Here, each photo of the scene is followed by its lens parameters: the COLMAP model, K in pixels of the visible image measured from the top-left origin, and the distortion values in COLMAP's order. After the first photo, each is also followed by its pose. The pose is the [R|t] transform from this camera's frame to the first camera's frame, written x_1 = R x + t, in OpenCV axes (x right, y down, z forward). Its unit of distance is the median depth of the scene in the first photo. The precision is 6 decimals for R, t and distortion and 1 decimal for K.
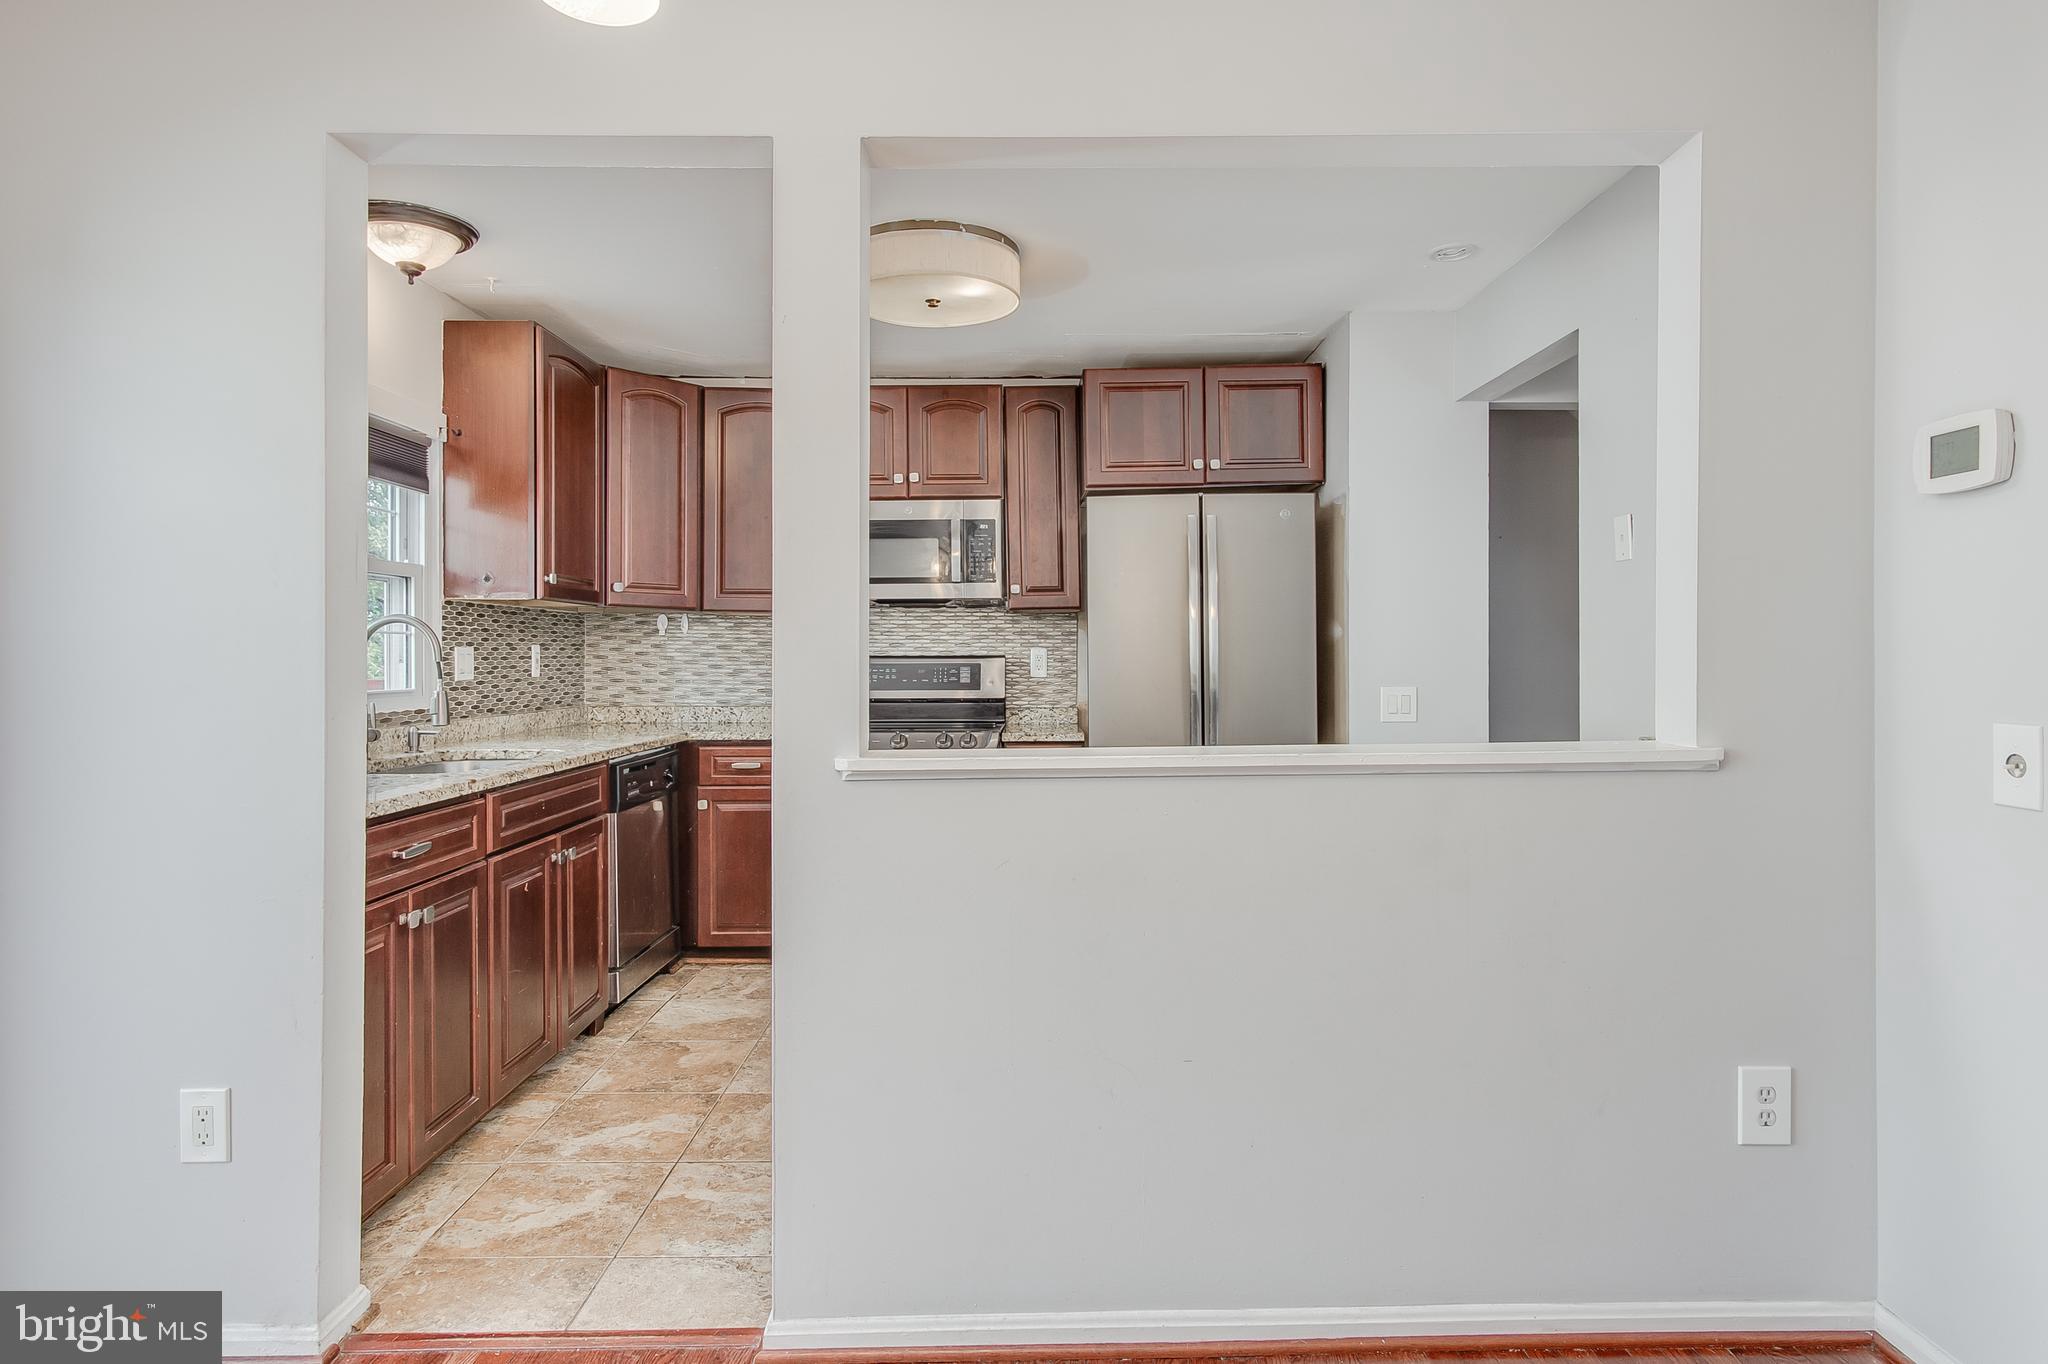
lens RADIAL K [[1108.5, 0, 1033.7], [0, 1108.5, 659.0], [0, 0, 1]] dist [0.001855, 0.001621]
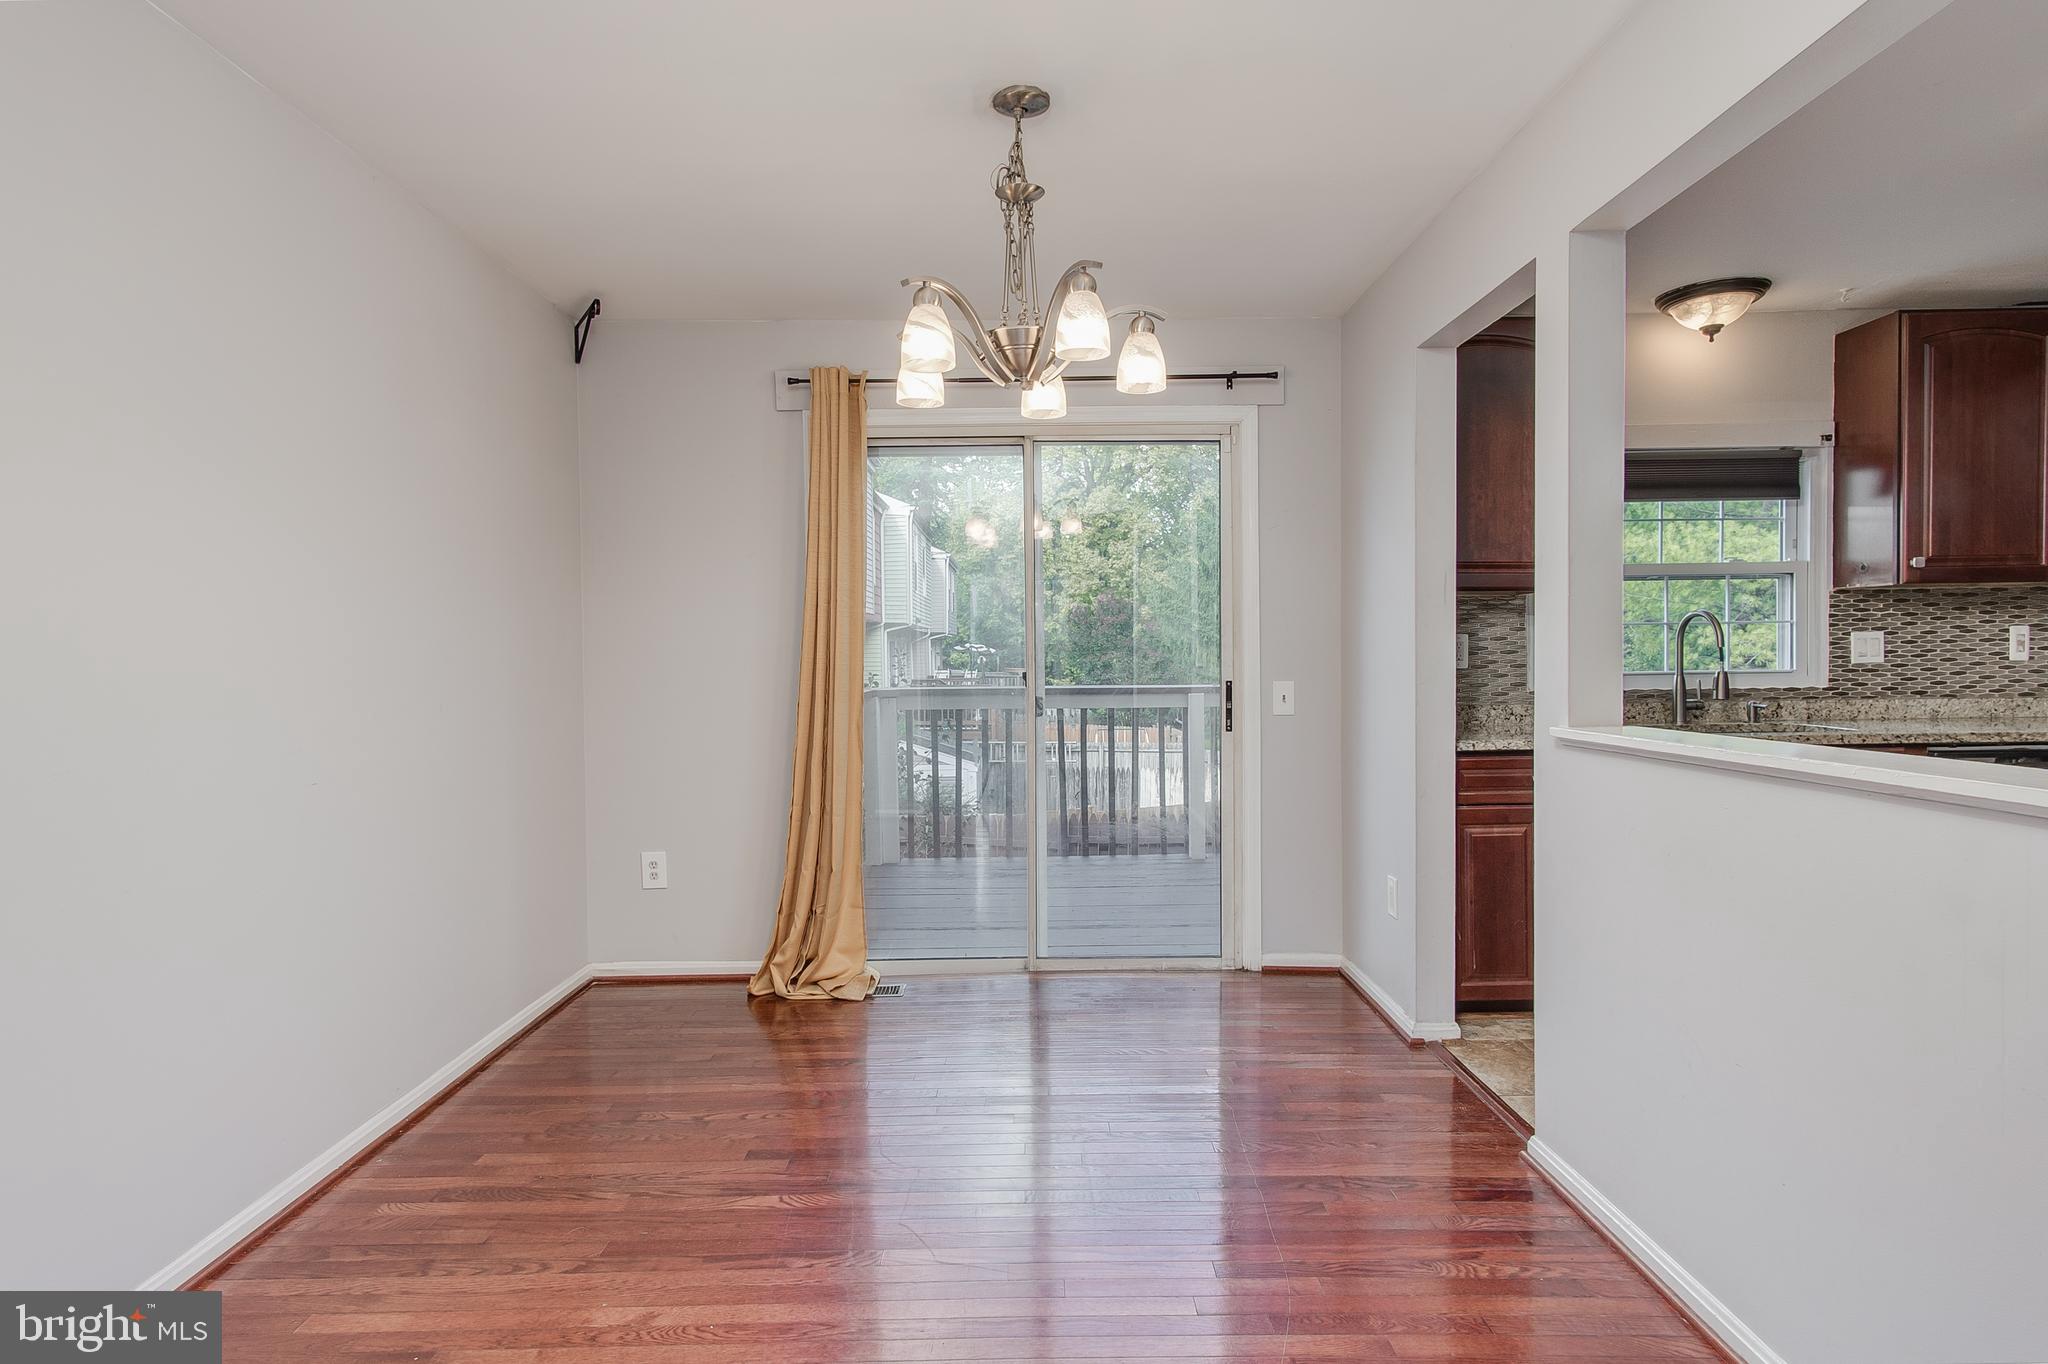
lens RADIAL K [[1093.7, 0, 1035.6], [0, 1093.7, 675.7], [0, 0, 1]] dist [0.004043, 0.001662]
pose [[0.002882, 0.024083, -0.999706, 0.525490], [0.010892, 0.999650, 0.024113, -0.002614], [0.999937, -0.010958, 0.002618, 0.188739]]
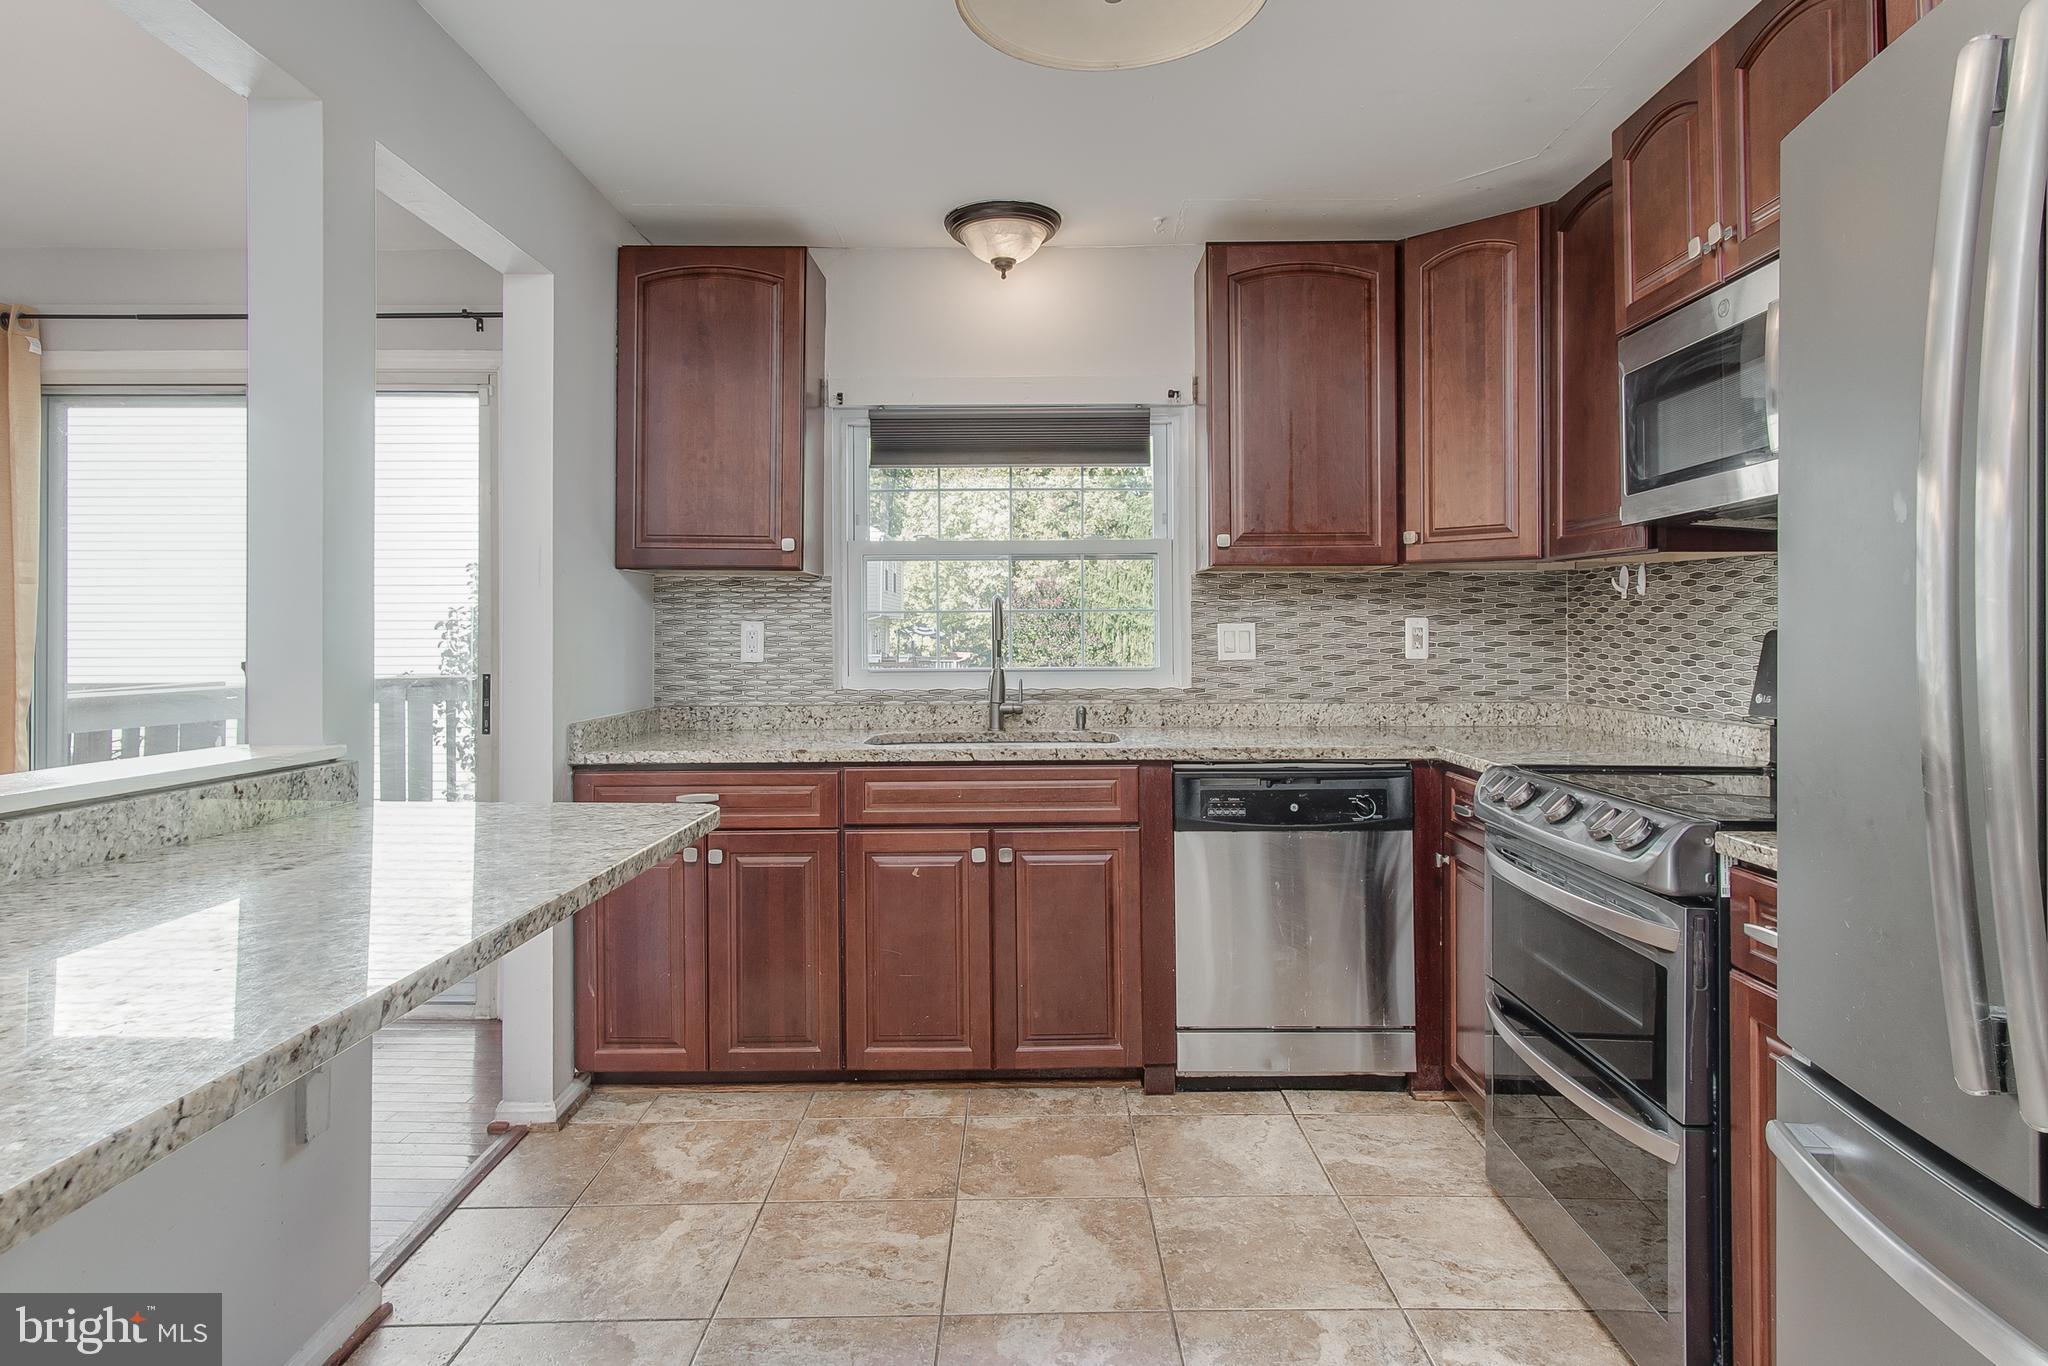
lens RADIAL K [[1132.5, 0, 1033.8], [0, 1132.5, 623.5], [0, 0, 1]] dist [0.004145, 0.000619]
pose [[-0.006354, -0.008181, -0.999946, 0.395633], [0.001737, 0.999965, -0.008192, -0.003153], [0.999978, -0.001789, -0.006340, 0.815131]]
